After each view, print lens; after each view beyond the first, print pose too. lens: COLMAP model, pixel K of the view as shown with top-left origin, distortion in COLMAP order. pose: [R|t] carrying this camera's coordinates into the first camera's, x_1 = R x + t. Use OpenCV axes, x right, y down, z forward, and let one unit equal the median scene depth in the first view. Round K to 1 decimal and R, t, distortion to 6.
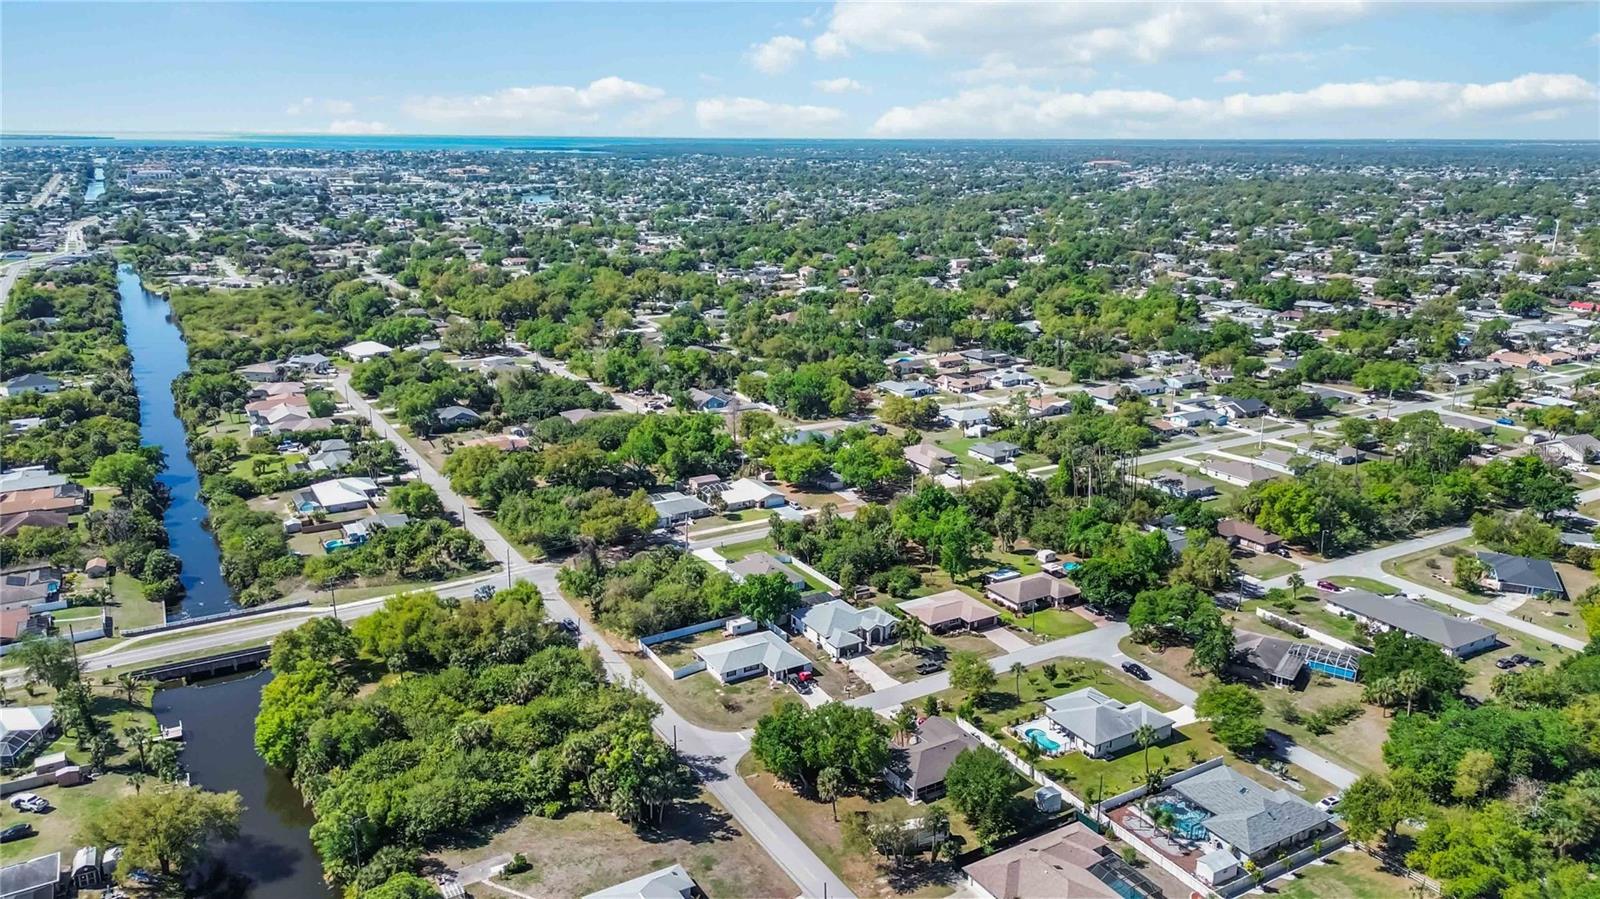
lens RADIAL K [[1130.2, 0, 800.0], [0, 1130.2, 449.5], [0, 0, 1]] dist [0.080421, -0.077479]
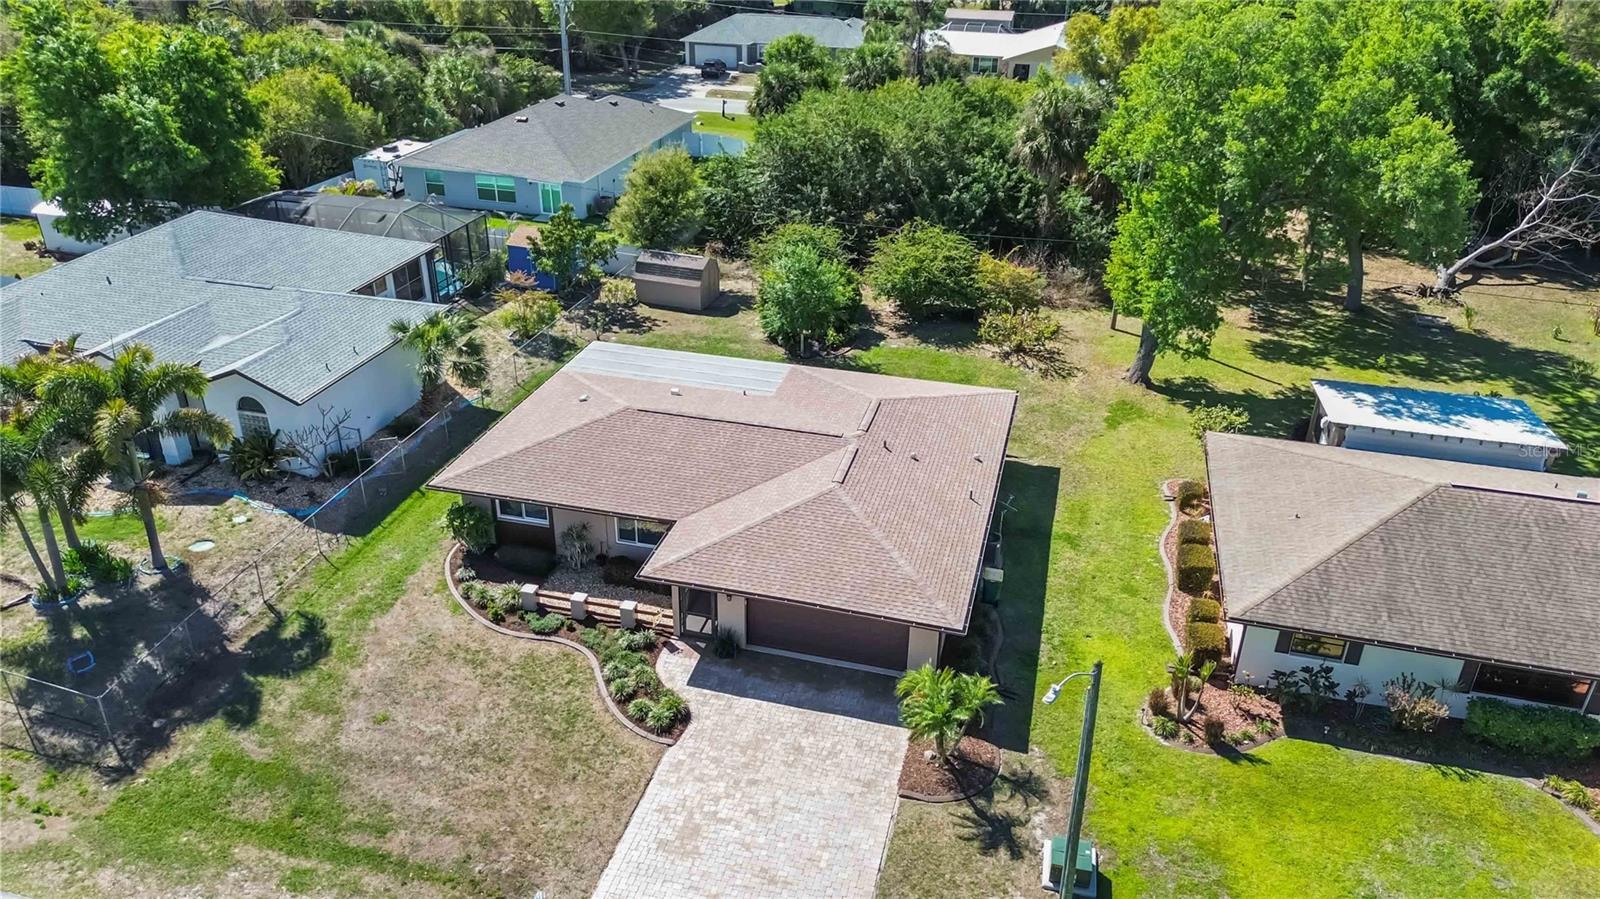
lens RADIAL K [[1130.2, 0, 800.0], [0, 1130.2, 449.5], [0, 0, 1]] dist [0.080421, -0.077479]
pose [[0.700144, 0.336203, -0.629894, 0.215459], [-0.204848, 0.939699, 0.273866, 0.089315], [0.683985, -0.062713, 0.726795, 0.826913]]
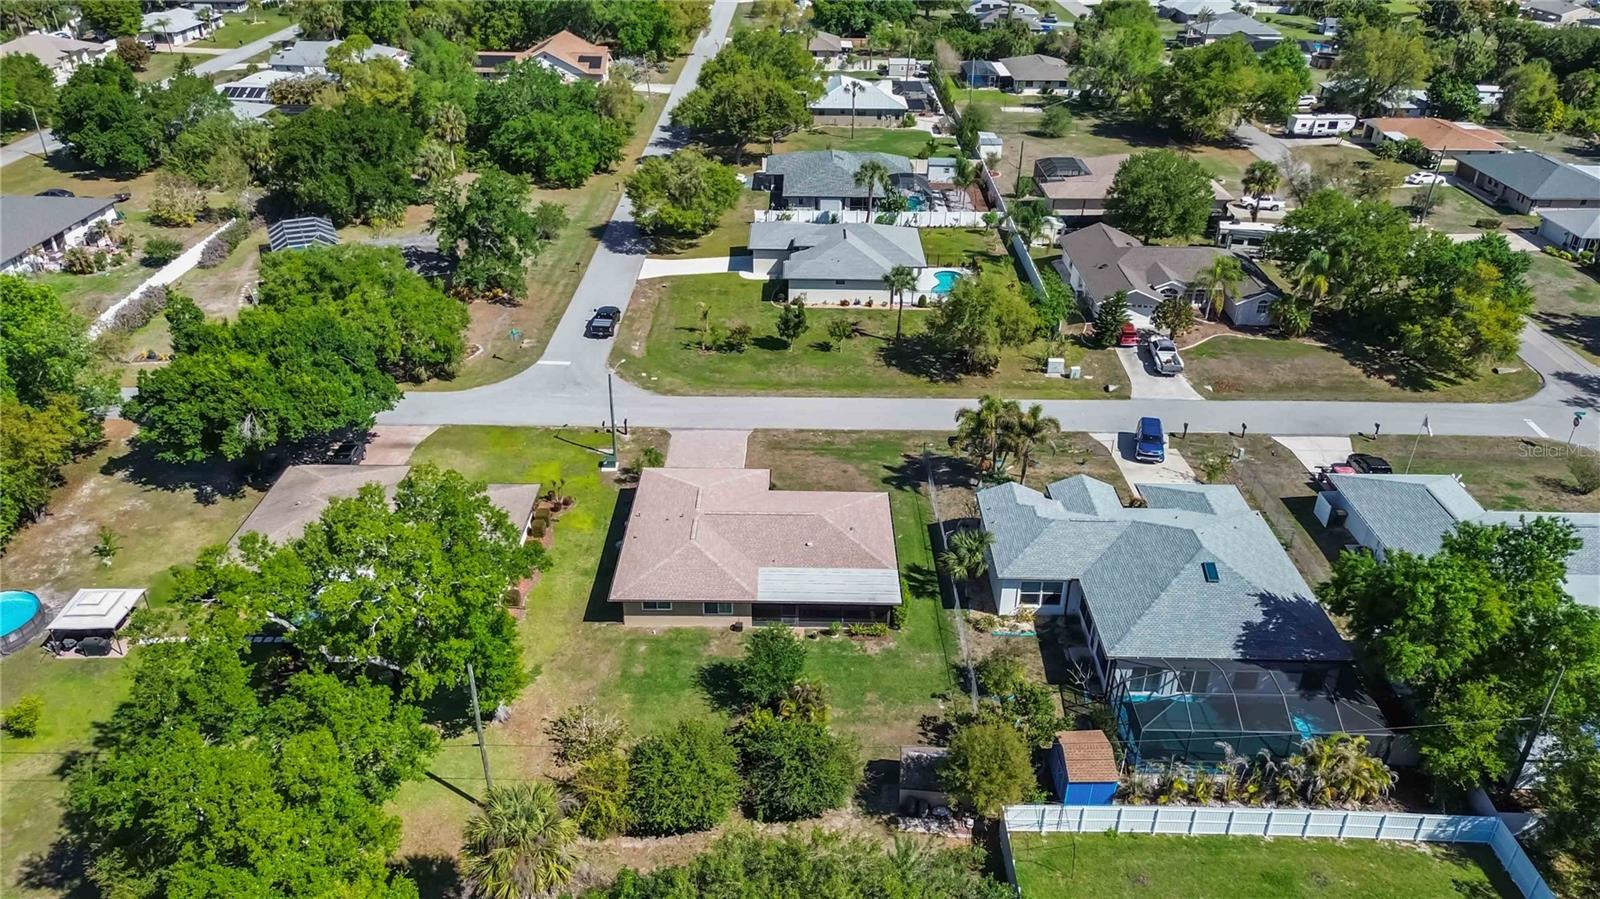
lens RADIAL K [[1143.3, 0, 804.3], [0, 1143.3, 445.1], [0, 0, 1]] dist [0.088220, -0.087064]
pose [[-0.858274, -0.262118, 0.441202, -0.005878], [0.121709, 0.731231, 0.671184, -0.069834], [-0.498550, 0.629758, -0.595695, 1.072333]]
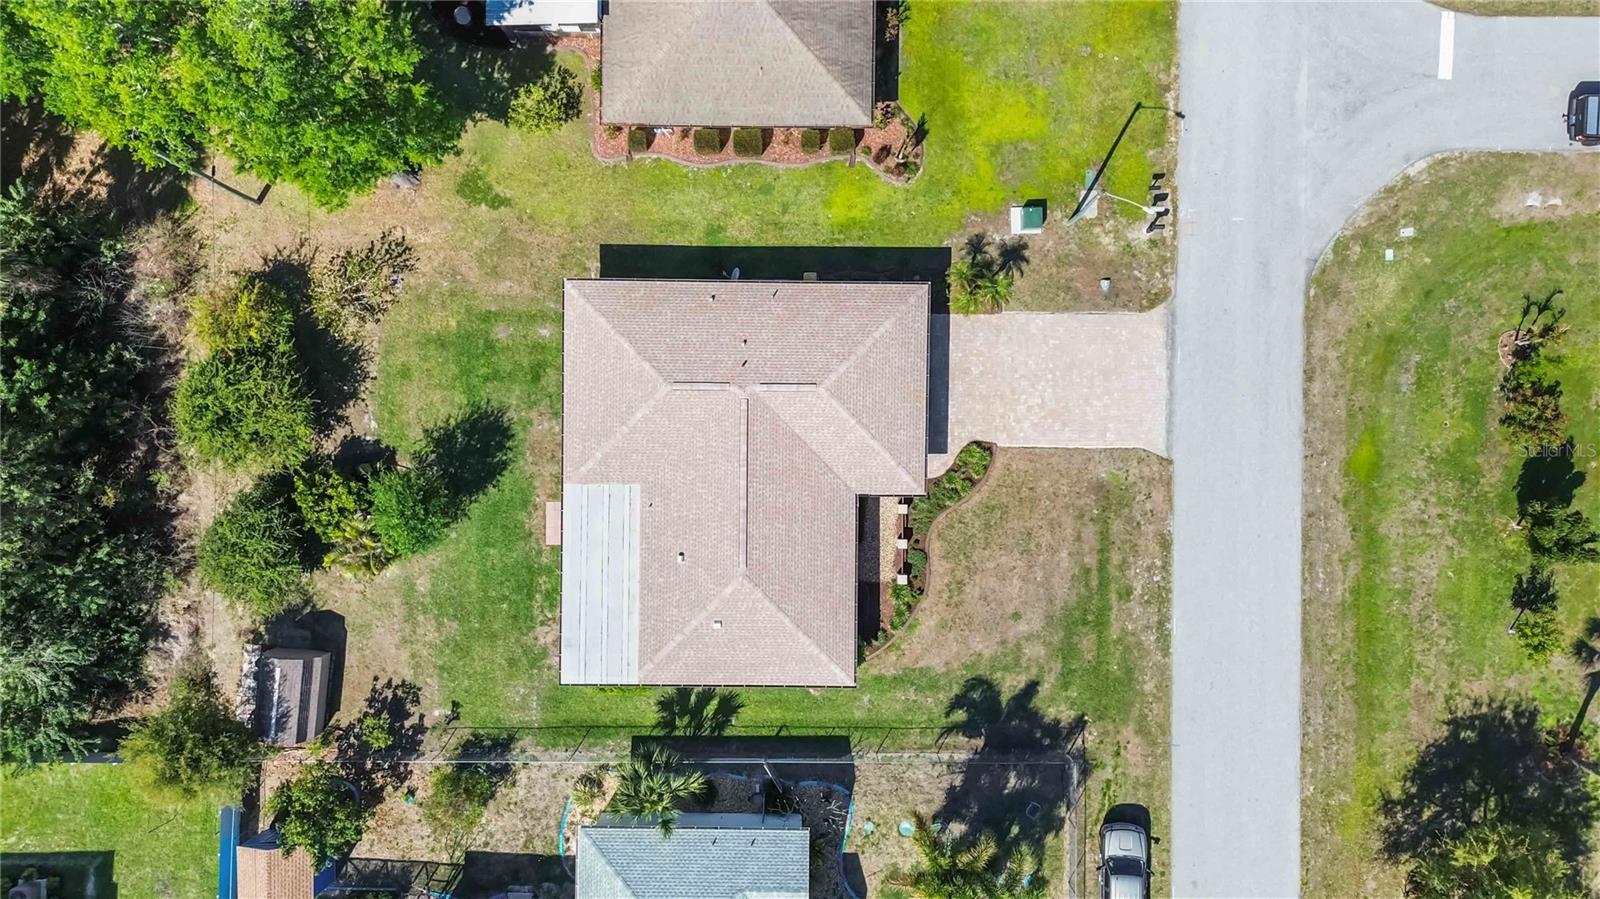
lens RADIAL K [[1143.3, 0, 804.3], [0, 1143.3, 445.1], [0, 0, 1]] dist [0.088220, -0.087064]
pose [[0.519995, -0.853922, -0.020560, 0.134589], [0.242954, 0.124785, 0.961978, -0.044748], [-0.818888, -0.505219, 0.272351, 0.870108]]
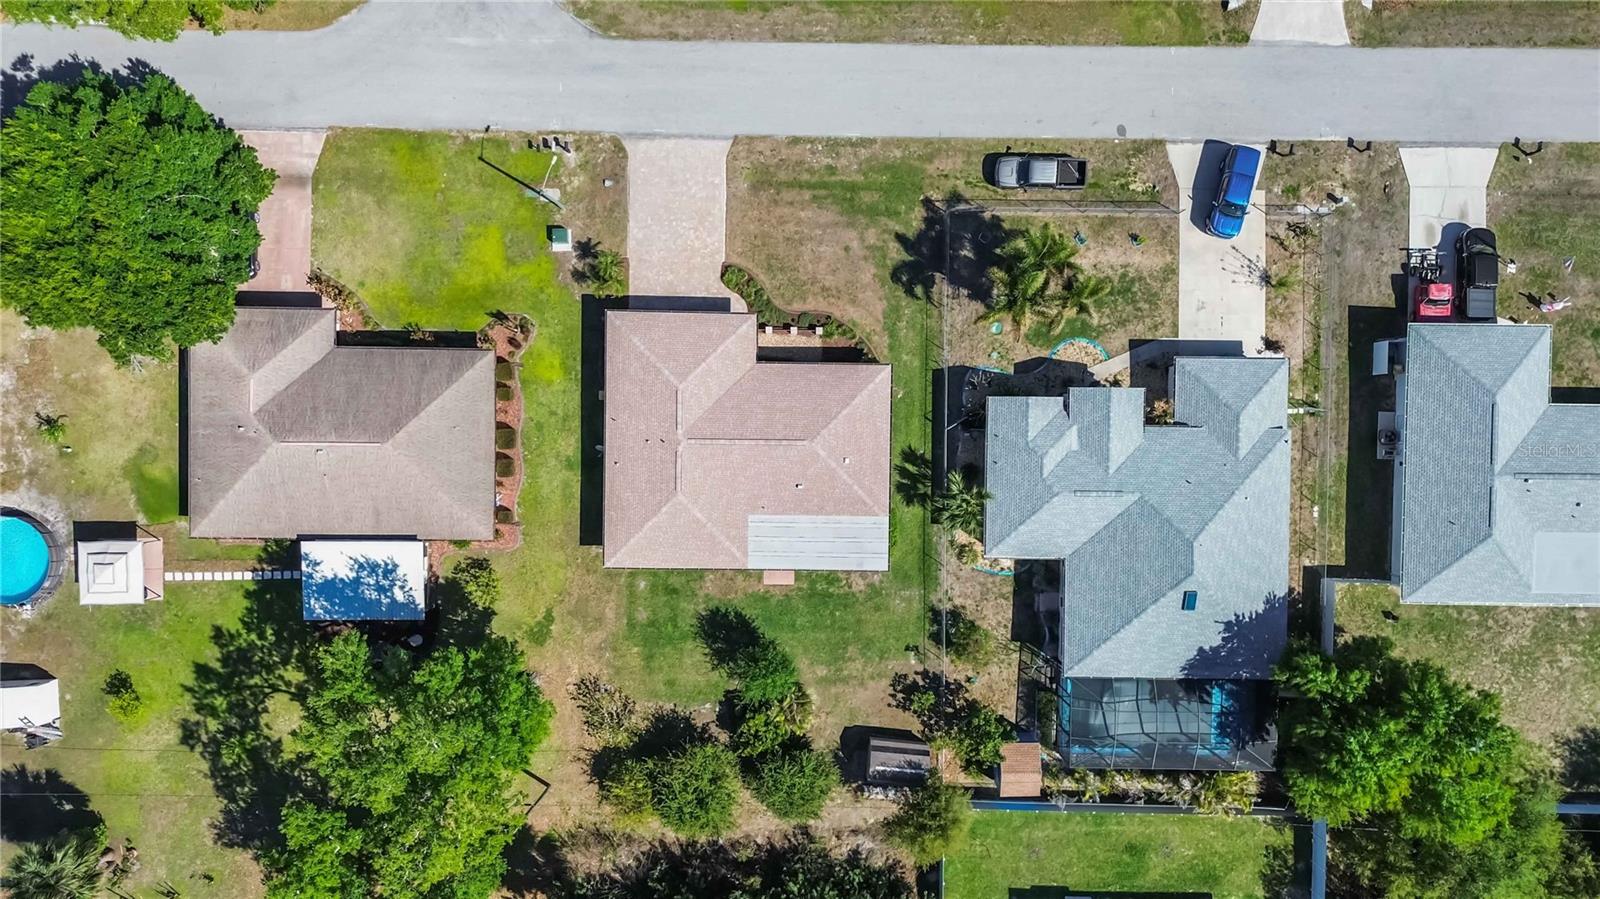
lens RADIAL K [[1130.2, 0, 800.0], [0, 1130.2, 449.5], [0, 0, 1]] dist [0.080421, -0.077479]
pose [[-0.852207, -0.522131, -0.033497, 0.118254], [0.120164, -0.257635, 0.958741, -0.114566], [-0.509219, 0.813021, 0.282300, 0.847890]]
